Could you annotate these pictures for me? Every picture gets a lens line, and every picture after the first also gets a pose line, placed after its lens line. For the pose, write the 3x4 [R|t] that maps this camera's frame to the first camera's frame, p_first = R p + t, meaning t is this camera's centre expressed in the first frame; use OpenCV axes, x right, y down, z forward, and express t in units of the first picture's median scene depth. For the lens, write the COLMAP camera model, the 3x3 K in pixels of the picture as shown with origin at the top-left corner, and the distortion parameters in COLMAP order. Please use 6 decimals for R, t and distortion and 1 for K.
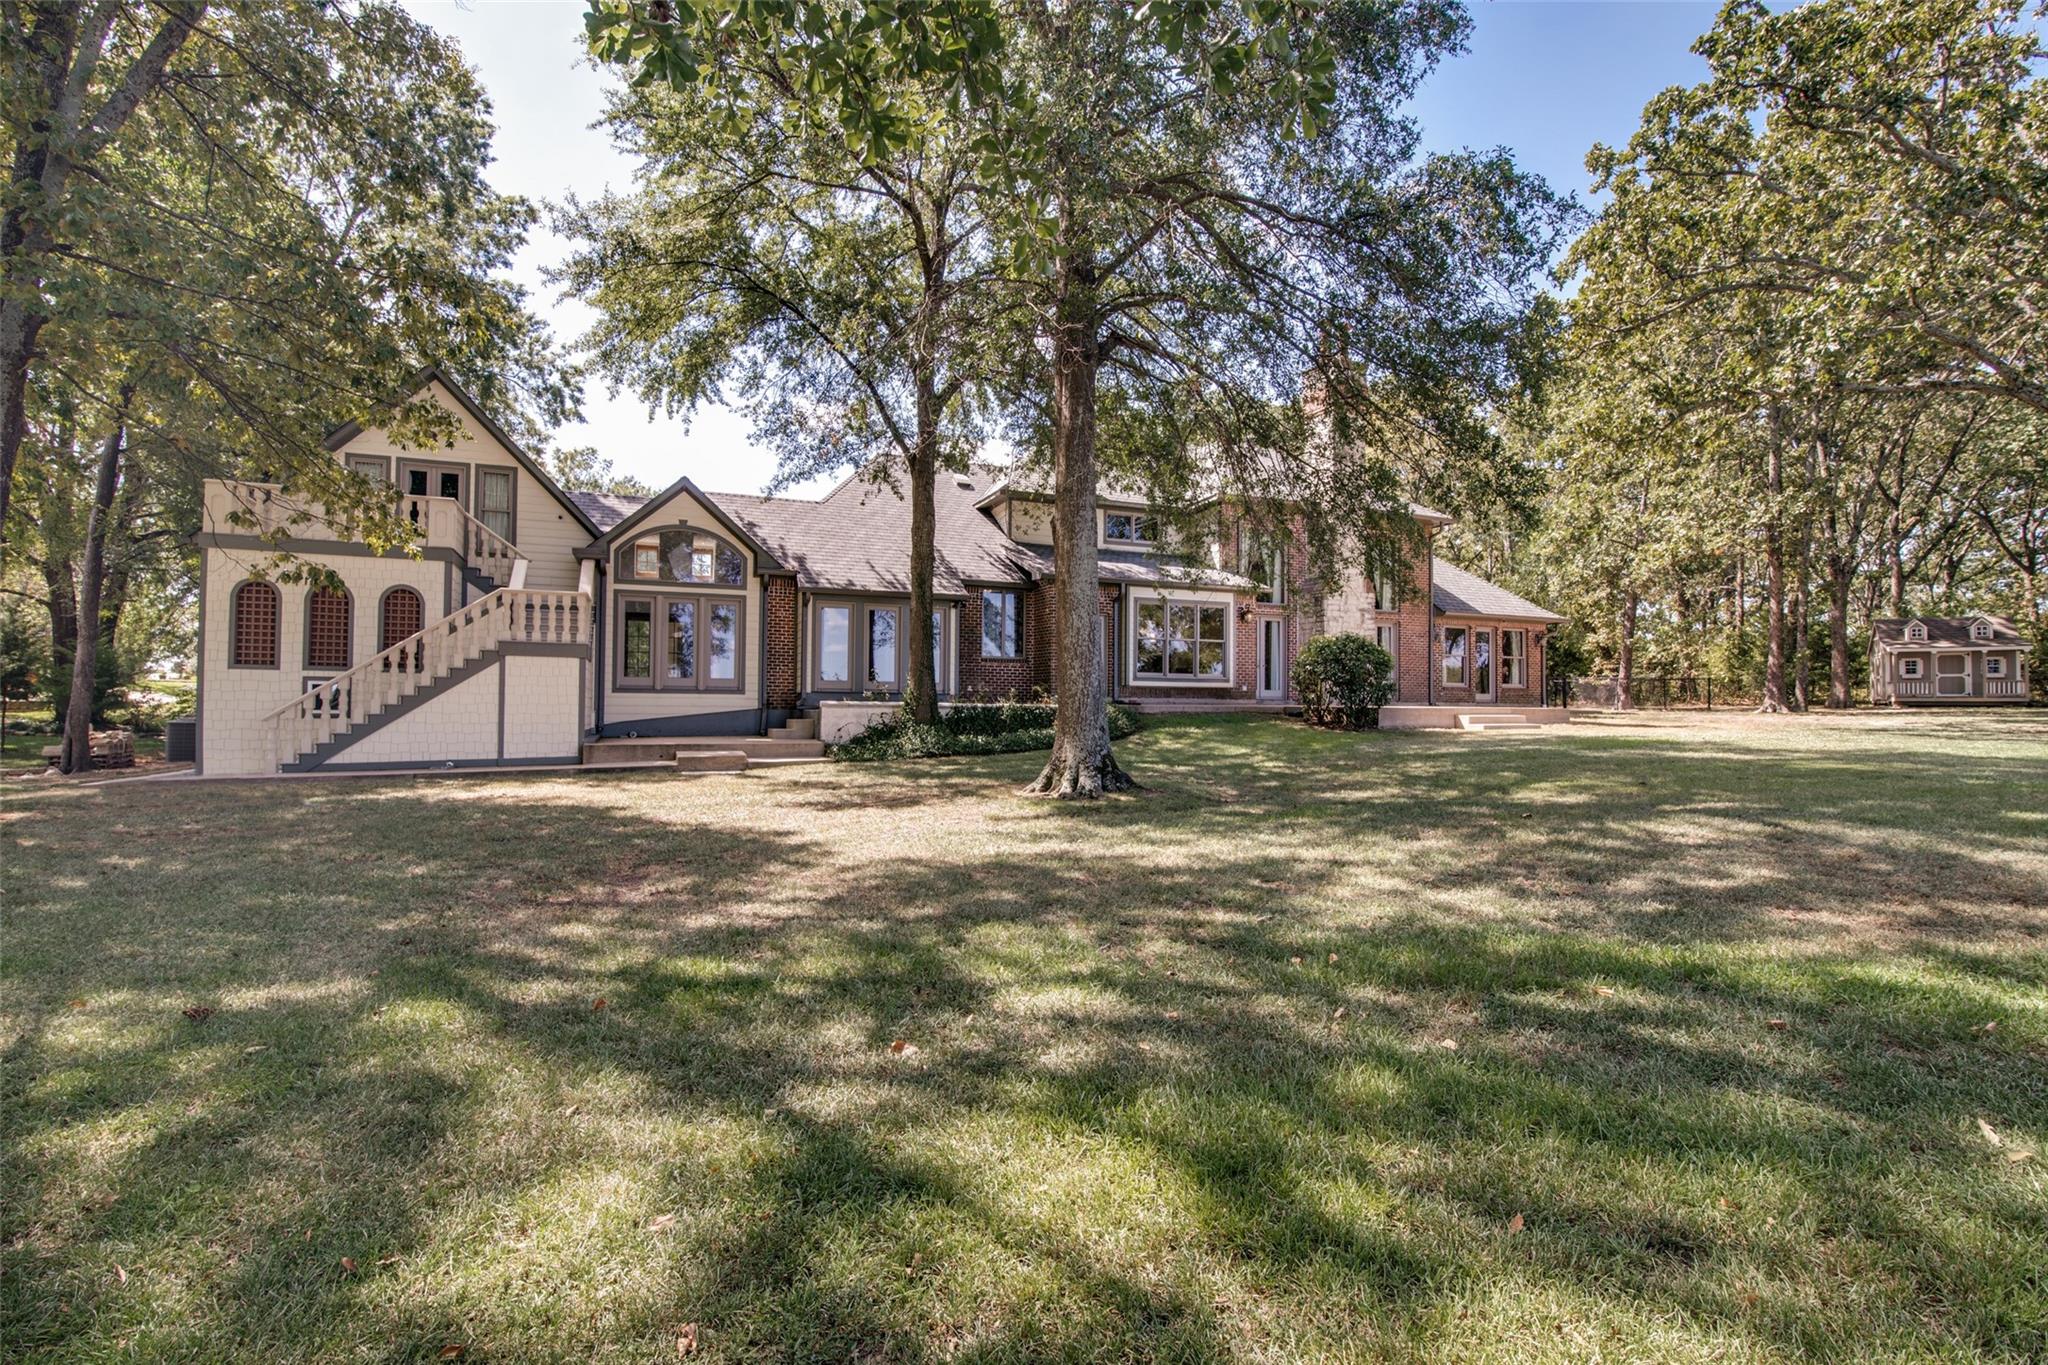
lens RADIAL K [[968.1, 0, 1016.3], [0, 968.1, 693.4], [0, 0, 1]] dist [-0.018814, -0.000324]
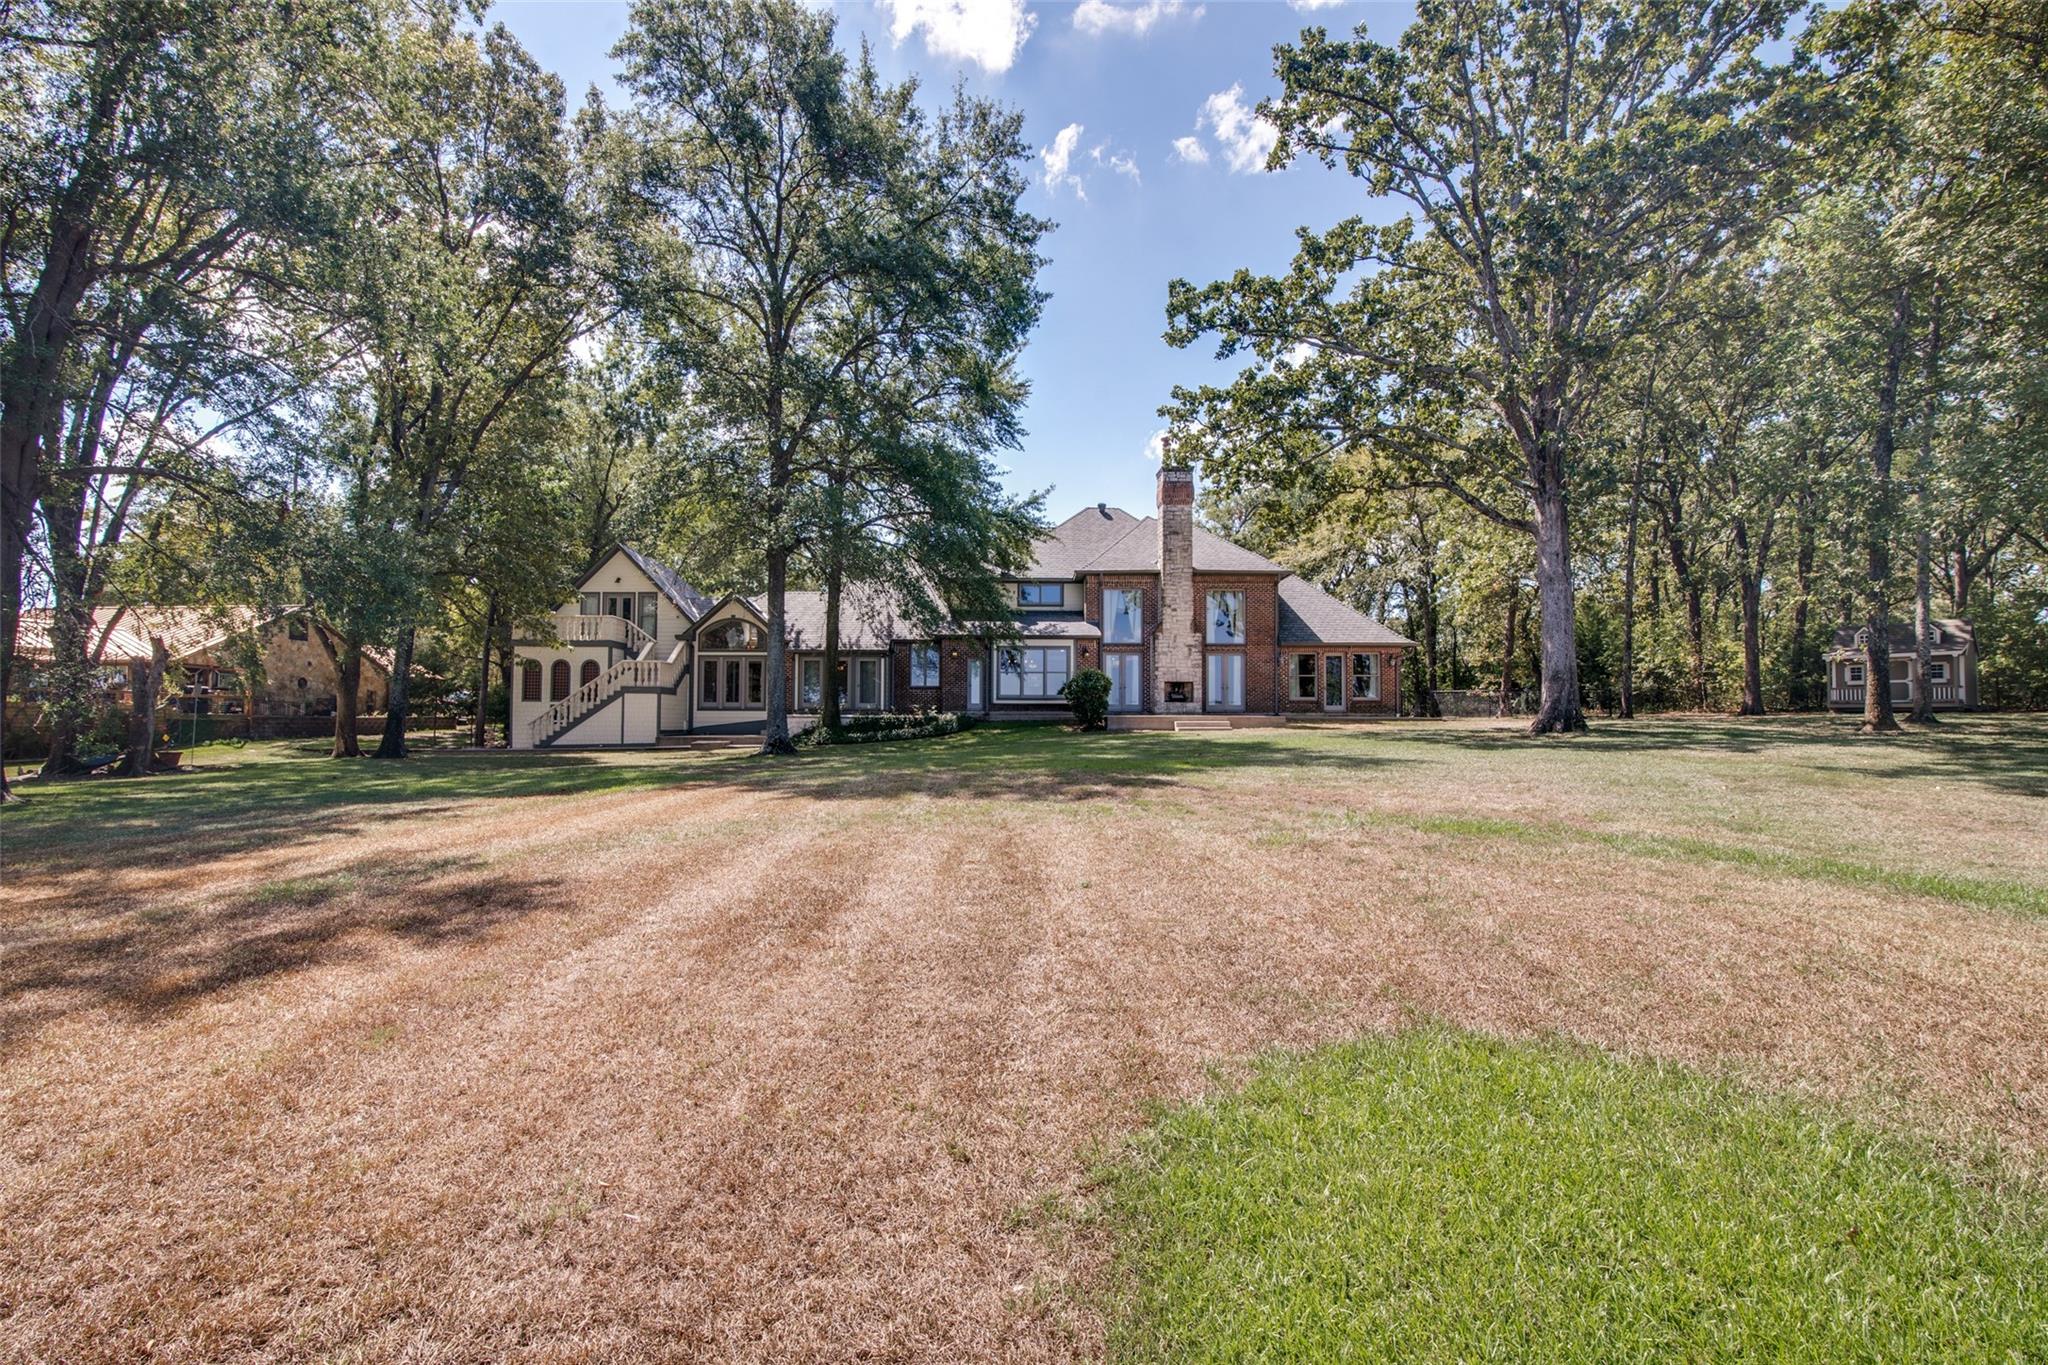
lens RADIAL K [[968.1, 0, 1016.3], [0, 968.1, 693.4], [0, 0, 1]] dist [-0.018814, -0.000324]
pose [[0.919567, -0.014098, -0.392681, 0.879569], [0.010221, 0.999876, -0.011961, -0.006324], [0.392801, 0.006985, 0.919597, -0.471825]]
